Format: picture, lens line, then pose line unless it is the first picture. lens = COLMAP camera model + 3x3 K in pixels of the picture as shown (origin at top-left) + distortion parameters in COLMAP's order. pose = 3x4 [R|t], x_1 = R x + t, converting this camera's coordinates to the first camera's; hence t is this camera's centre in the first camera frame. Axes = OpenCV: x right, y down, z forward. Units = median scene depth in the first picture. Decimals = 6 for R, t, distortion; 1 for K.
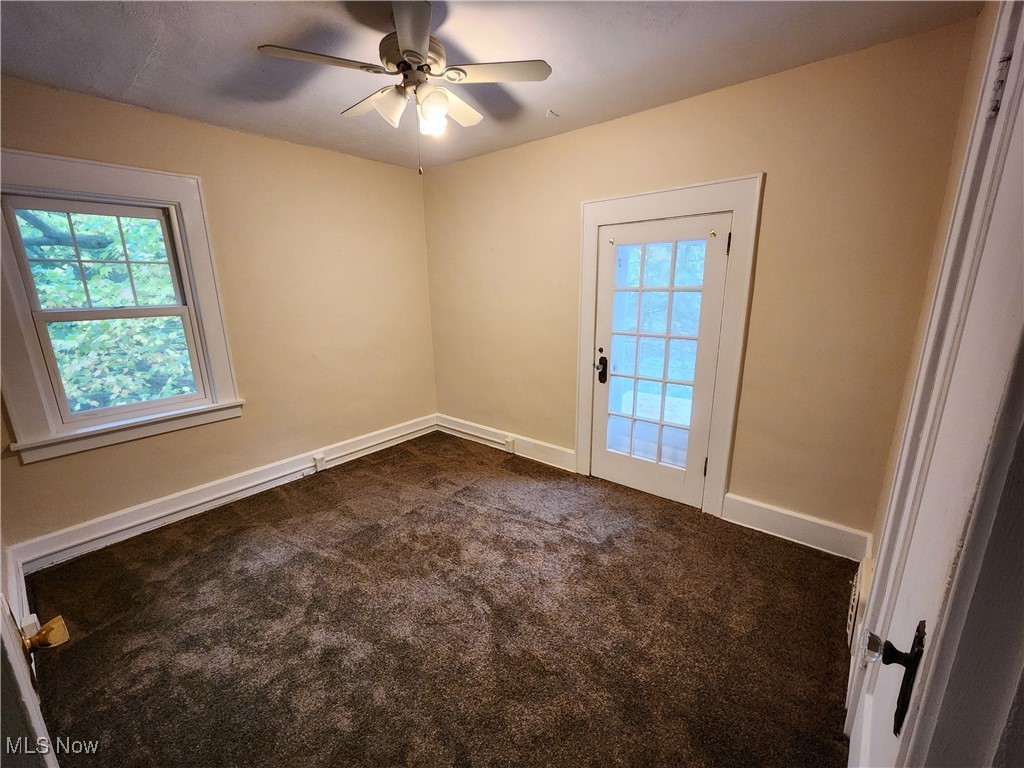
lens RADIAL K [[426.1, 0, 515.5], [0, 426.1, 387.7], [0, 0, 1]] dist [-0.000492, 0.000396]
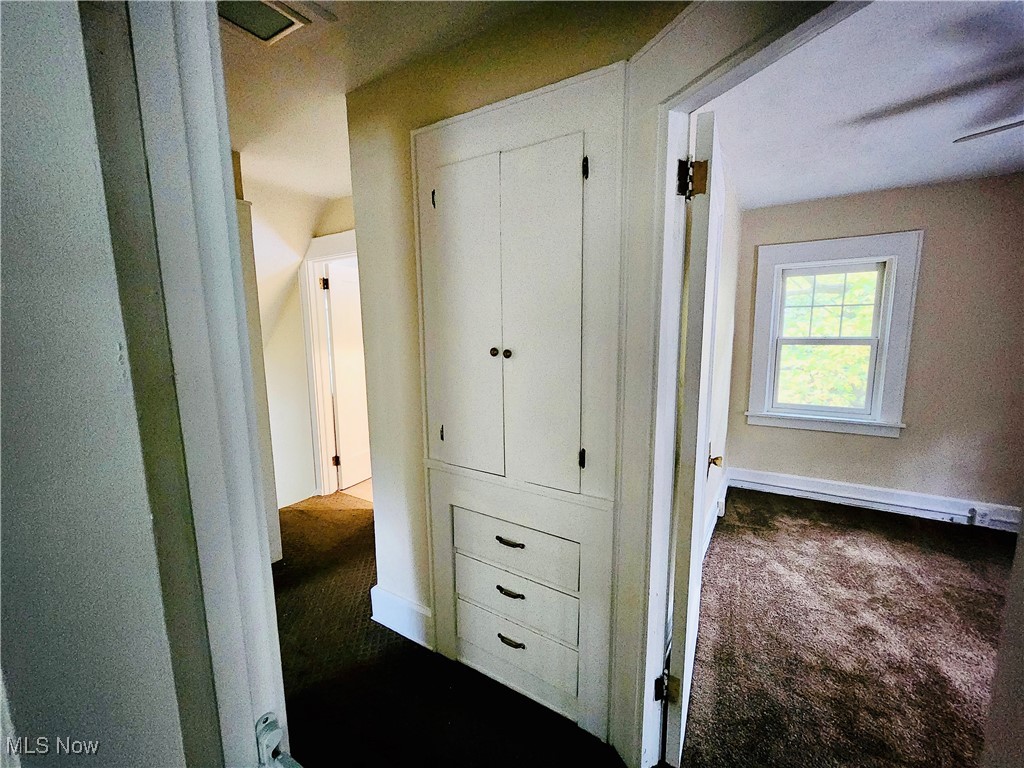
lens RADIAL K [[426.1, 0, 515.5], [0, 426.1, 387.7], [0, 0, 1]] dist [-0.000492, 0.000396]
pose [[0.133319, 0.147787, -0.979992, 0.424761], [-0.227096, 0.967065, 0.114943, 0.058611], [0.964704, 0.207229, 0.162490, -0.232356]]
